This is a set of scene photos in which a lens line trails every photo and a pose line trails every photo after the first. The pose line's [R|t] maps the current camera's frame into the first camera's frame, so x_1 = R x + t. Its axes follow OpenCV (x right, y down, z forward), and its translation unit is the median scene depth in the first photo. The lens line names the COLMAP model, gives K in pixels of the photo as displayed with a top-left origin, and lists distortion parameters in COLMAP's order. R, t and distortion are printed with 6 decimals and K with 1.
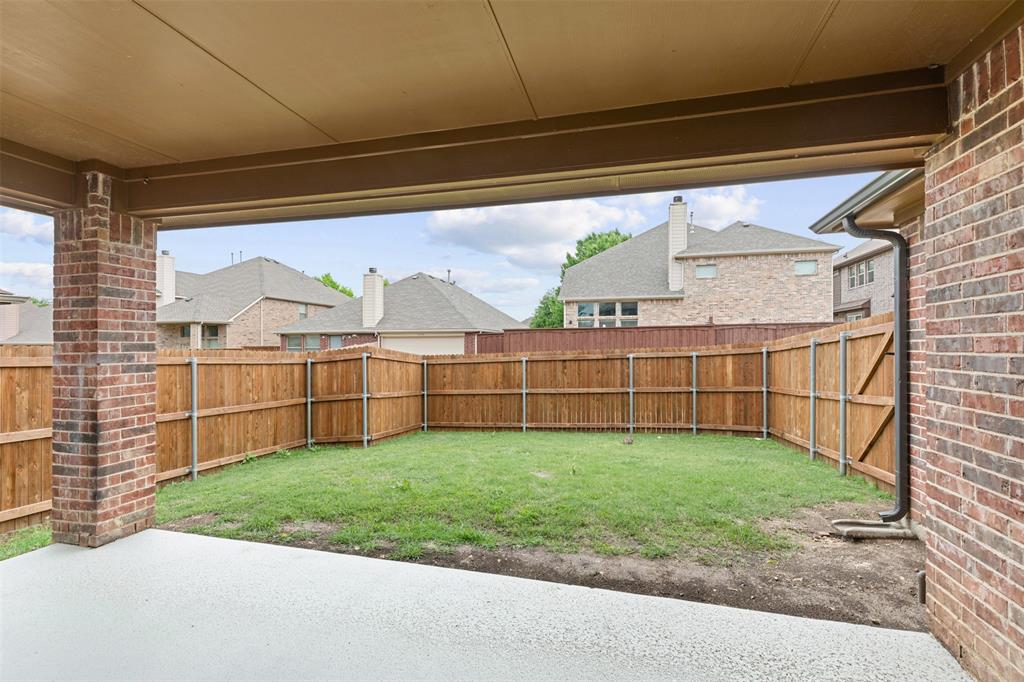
lens RADIAL K [[465.7, 0, 515.8], [0, 465.7, 341.2], [0, 0, 1]] dist [0.010295, 0.000021]
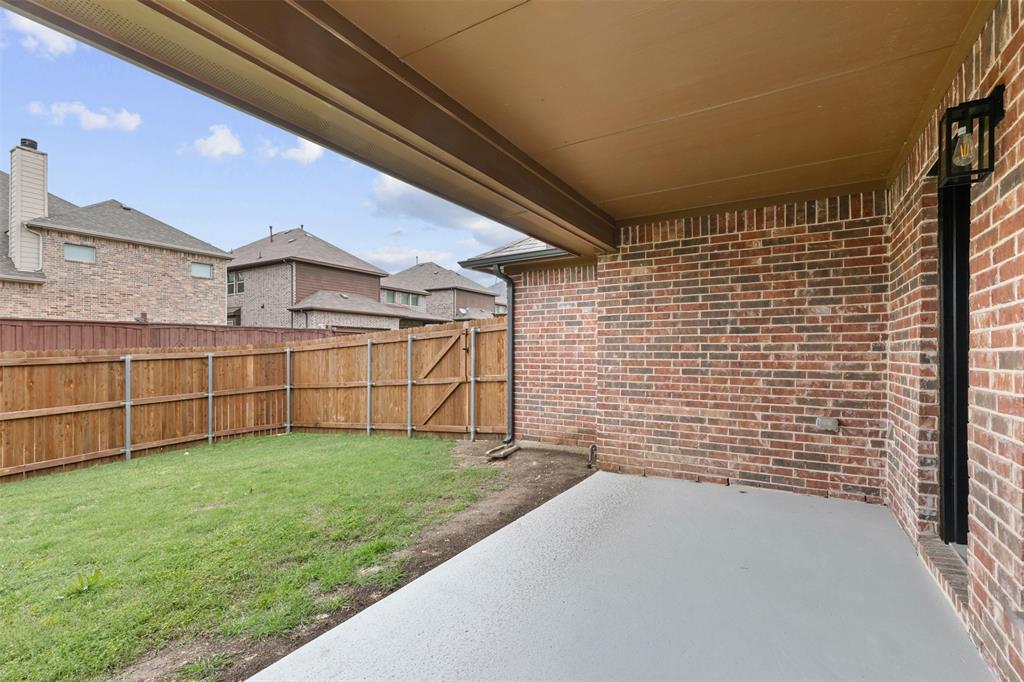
lens RADIAL K [[465.7, 0, 516.3], [0, 465.7, 350.3], [0, 0, 1]] dist [0.010295, 0.000021]
pose [[0.284024, 0.002484, 0.958814, -0.315057], [-0.008790, 0.999961, 0.000013, 0.013608], [-0.958777, -0.008431, 0.284034, 0.177671]]
